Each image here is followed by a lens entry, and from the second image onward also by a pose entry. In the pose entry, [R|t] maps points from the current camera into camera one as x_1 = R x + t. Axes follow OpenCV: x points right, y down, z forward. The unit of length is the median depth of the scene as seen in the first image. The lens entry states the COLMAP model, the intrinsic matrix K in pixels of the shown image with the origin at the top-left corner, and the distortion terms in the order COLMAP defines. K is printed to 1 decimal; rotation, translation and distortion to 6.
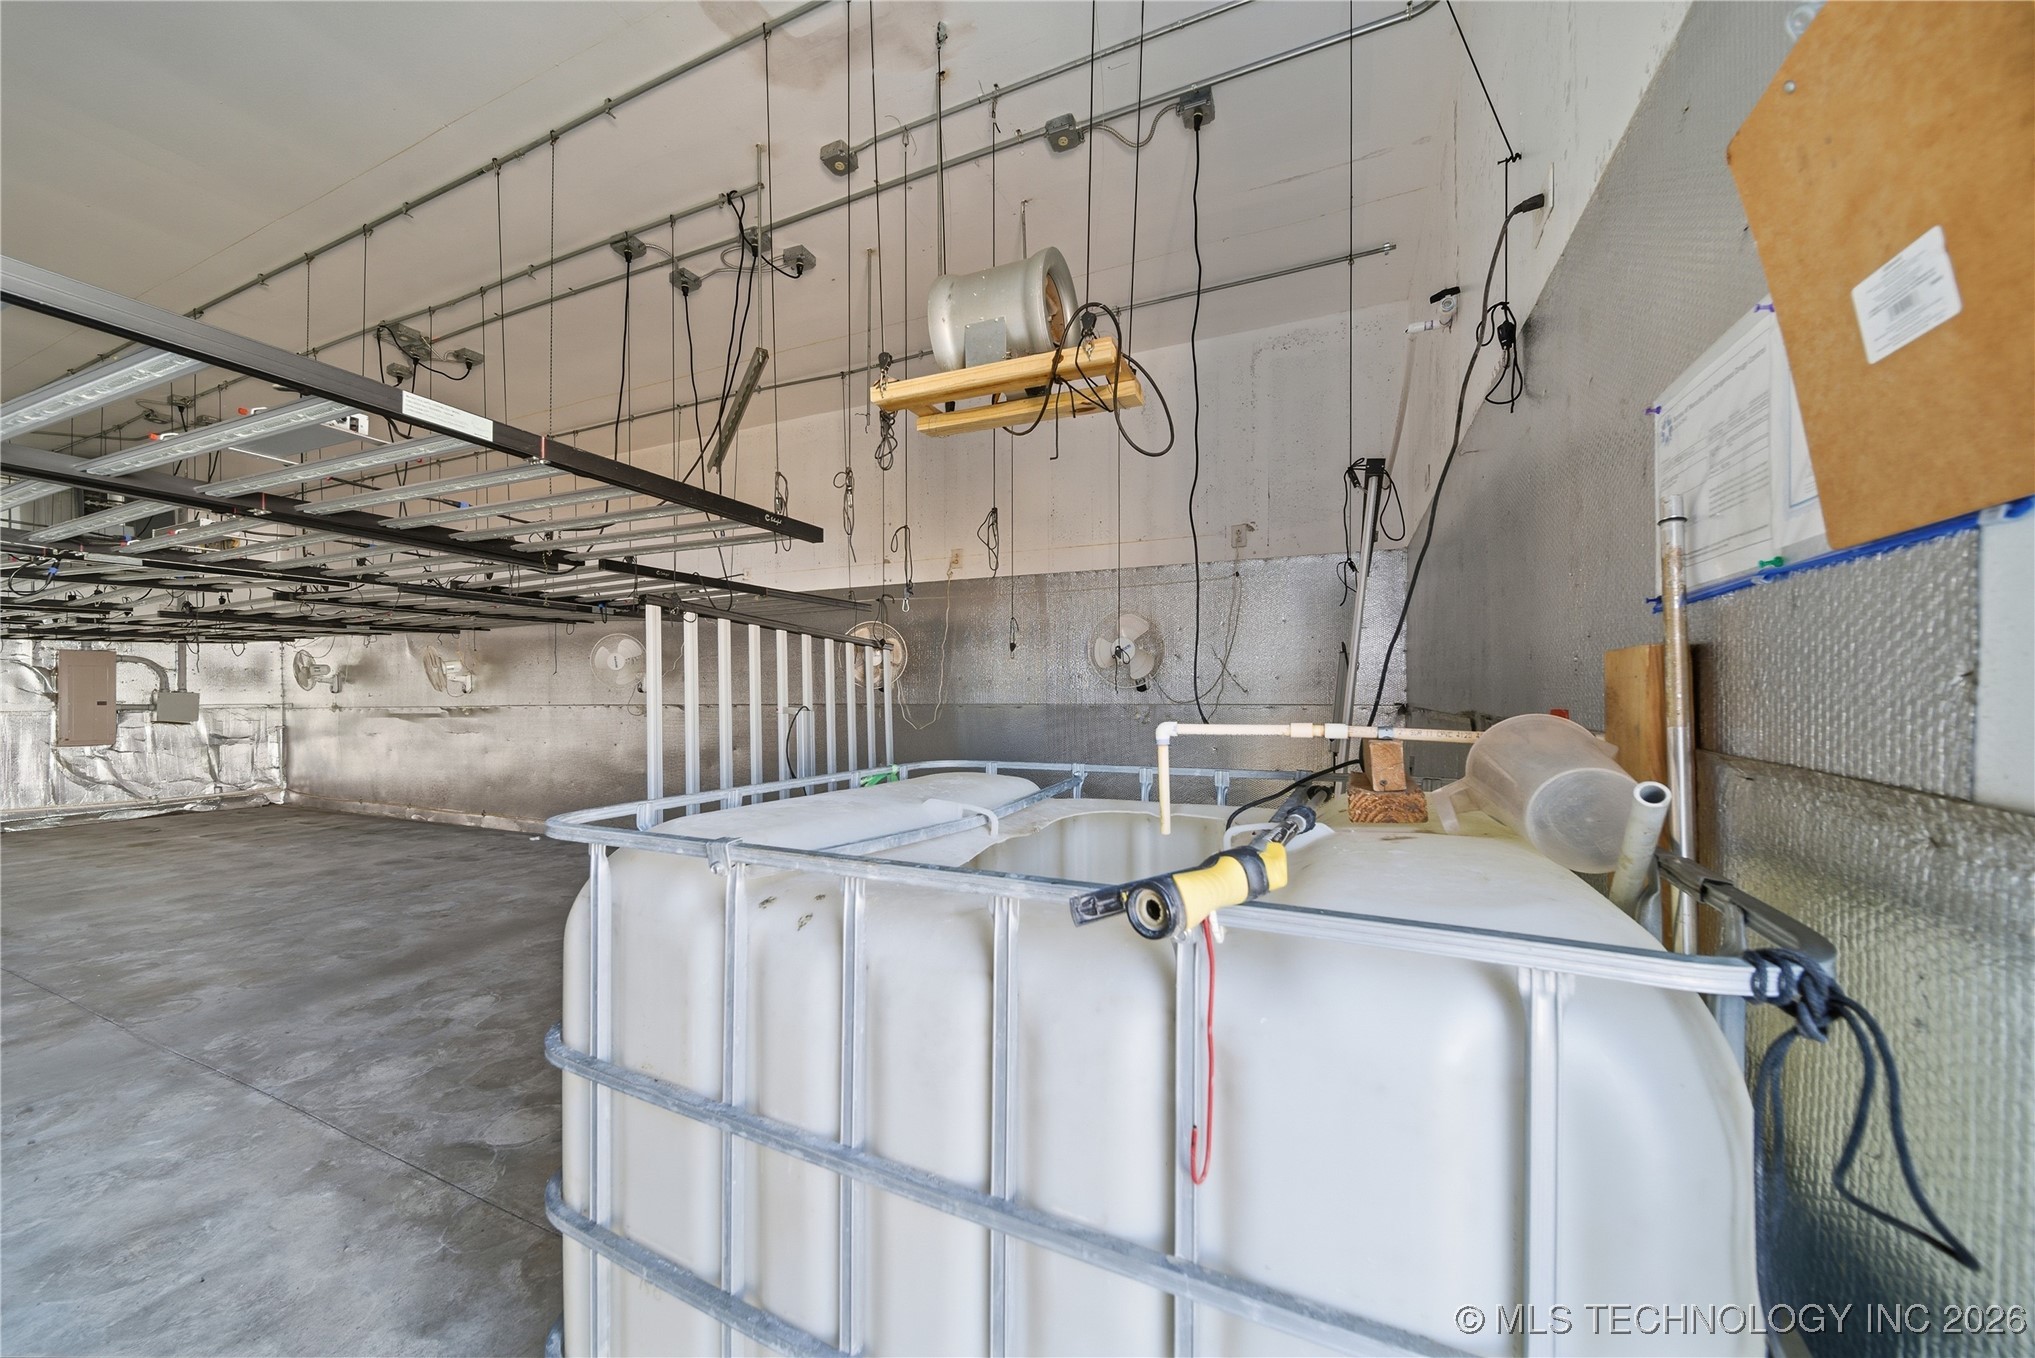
lens RADIAL K [[721.9, 0, 1023.2], [0, 721.9, 681.1], [0, 0, 1]] dist [-0.001000, -0.000870]
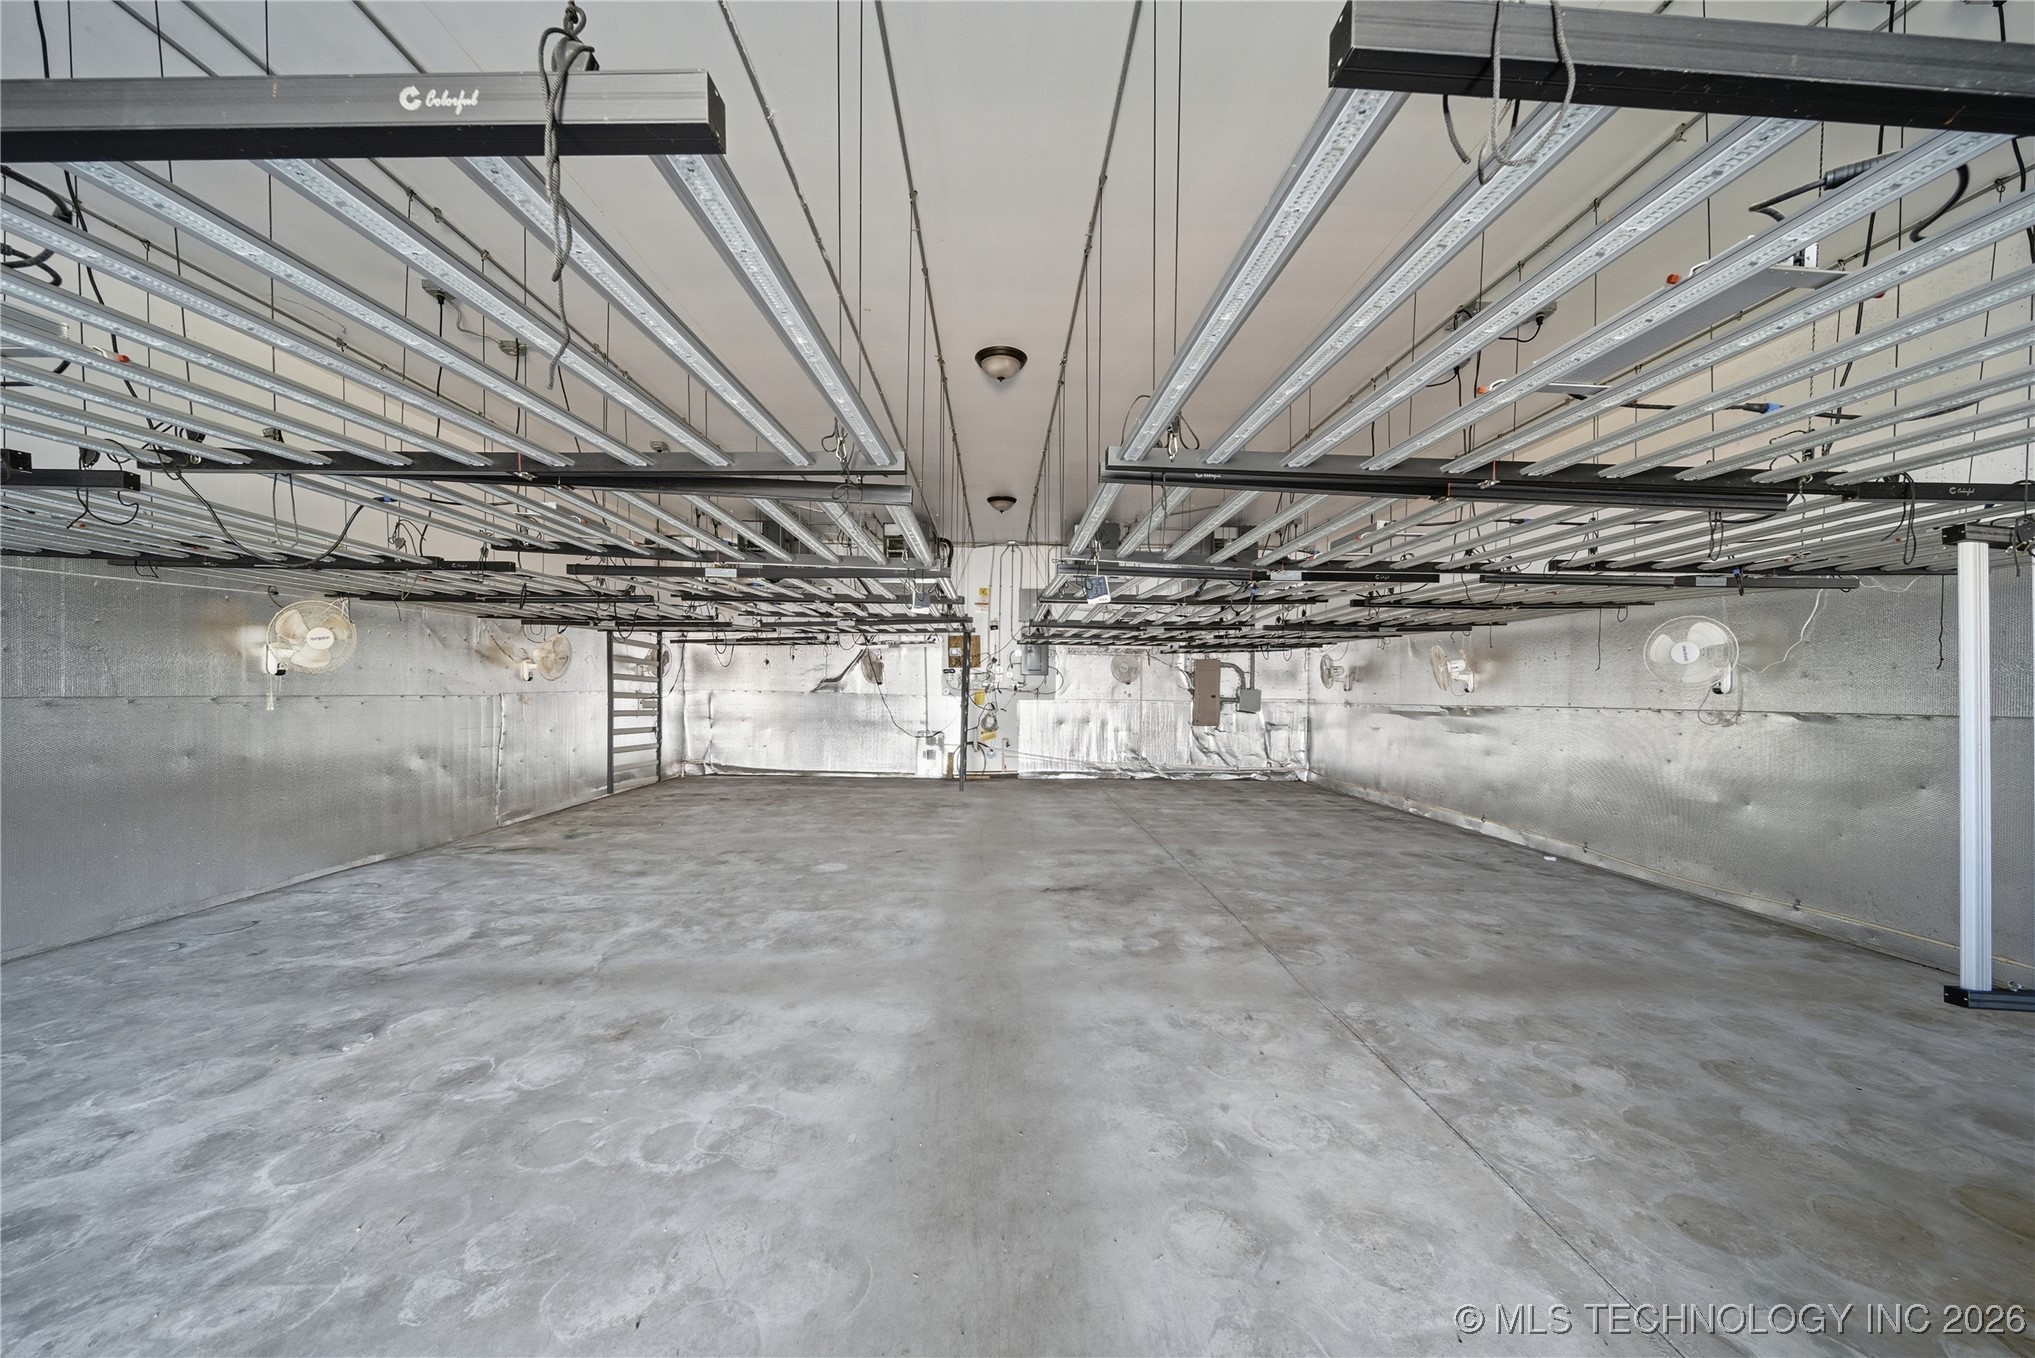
lens RADIAL K [[721.9, 0, 1029.6], [0, 721.9, 684.7], [0, 0, 1]] dist [-0.001000, -0.000870]
pose [[0.451977, 0.002610, -0.892026, -0.189235], [0.000958, 0.999994, 0.003412, 0.002611], [0.892029, -0.002397, 0.451972, 0.035594]]
